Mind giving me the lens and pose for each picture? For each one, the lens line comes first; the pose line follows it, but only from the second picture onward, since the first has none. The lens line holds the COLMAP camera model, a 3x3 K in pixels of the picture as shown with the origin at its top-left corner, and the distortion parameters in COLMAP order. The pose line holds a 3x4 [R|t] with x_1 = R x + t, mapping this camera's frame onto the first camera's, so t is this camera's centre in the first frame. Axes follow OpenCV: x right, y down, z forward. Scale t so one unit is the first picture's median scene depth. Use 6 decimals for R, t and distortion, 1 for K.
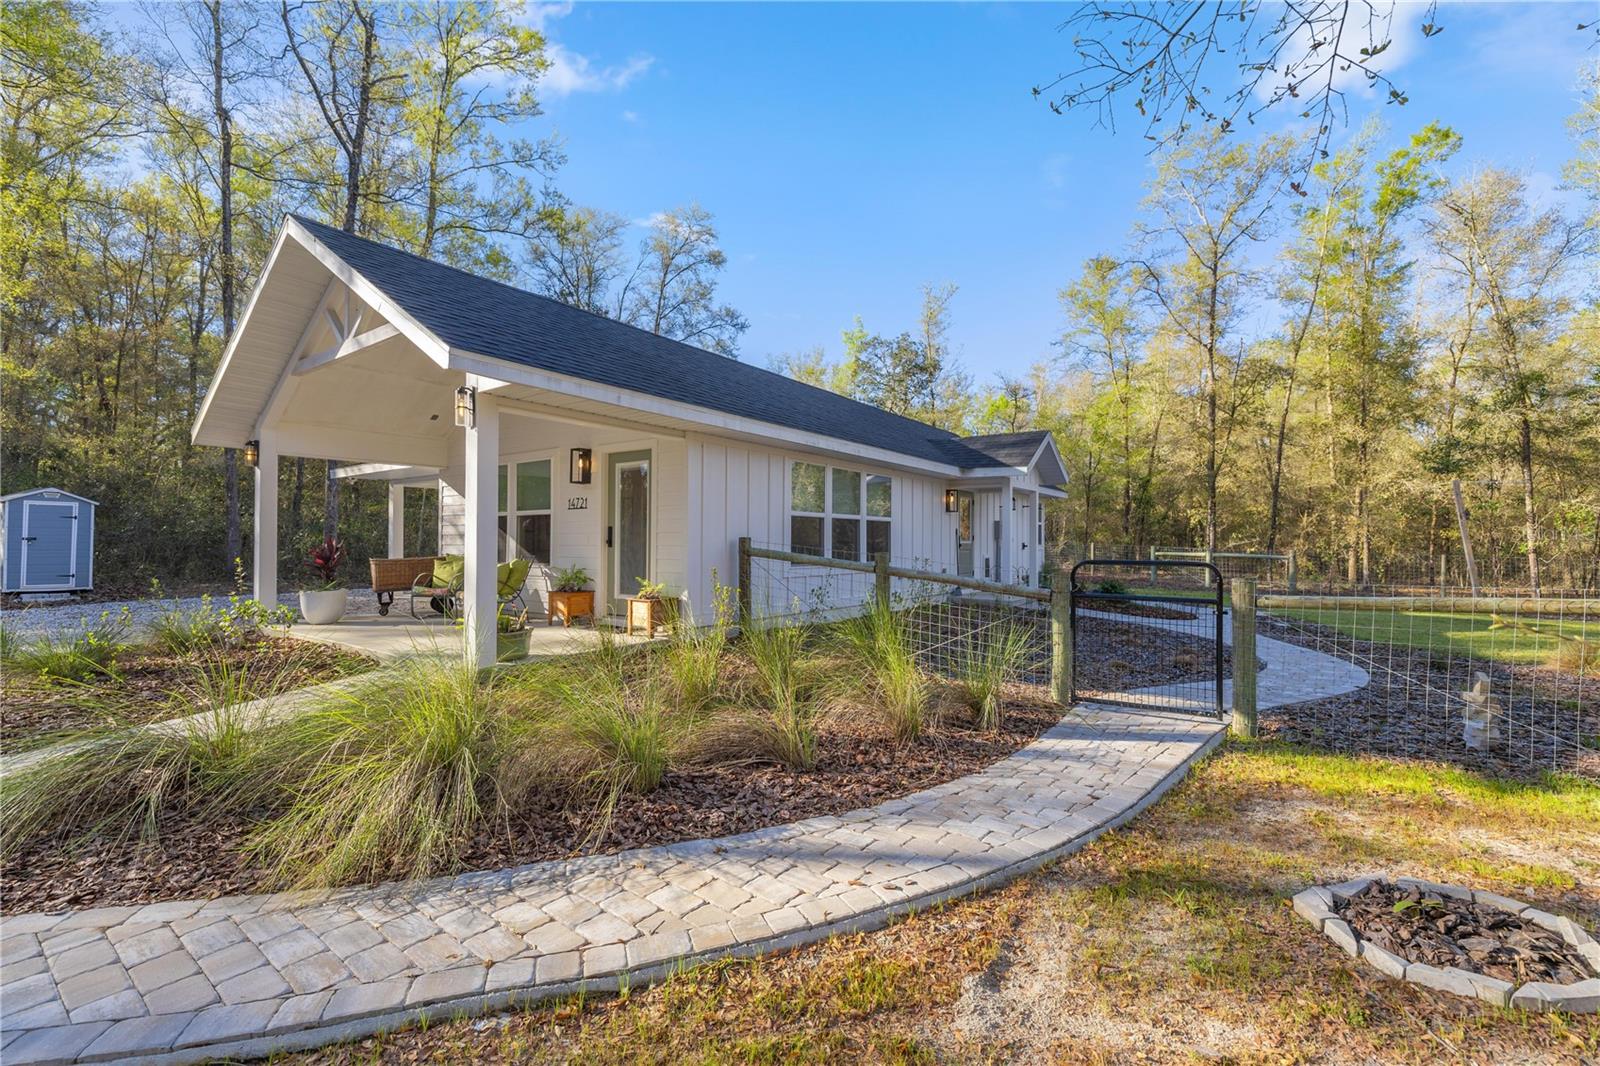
lens RADIAL K [[684.7, 0, 803.5], [0, 684.7, 528.4], [0, 0, 1]] dist [0.000069, 0.000973]
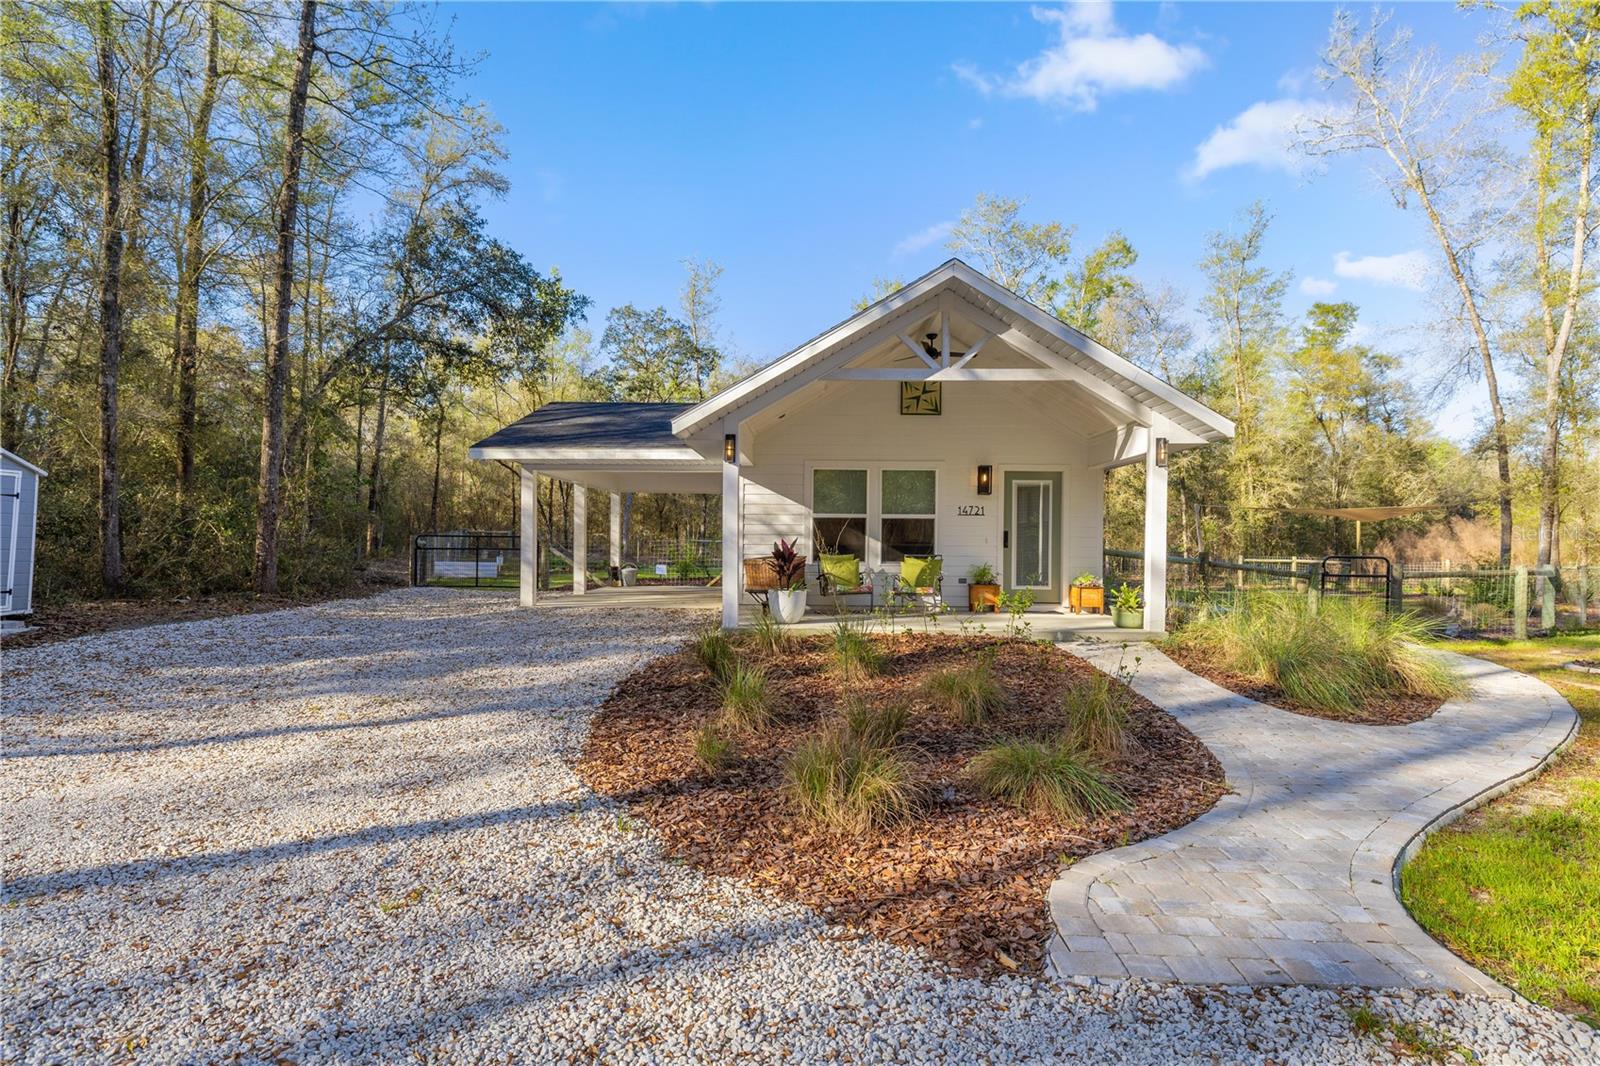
lens RADIAL K [[830.7, 0, 799.2], [0, 830.7, 533.0], [0, 0, 1]] dist [0.020874, 0.000382]
pose [[0.822685, 0.011849, 0.568374, -1.269277], [-0.018555, 0.999810, 0.006013, -0.000810], [-0.568195, -0.015493, 0.822748, -0.011631]]
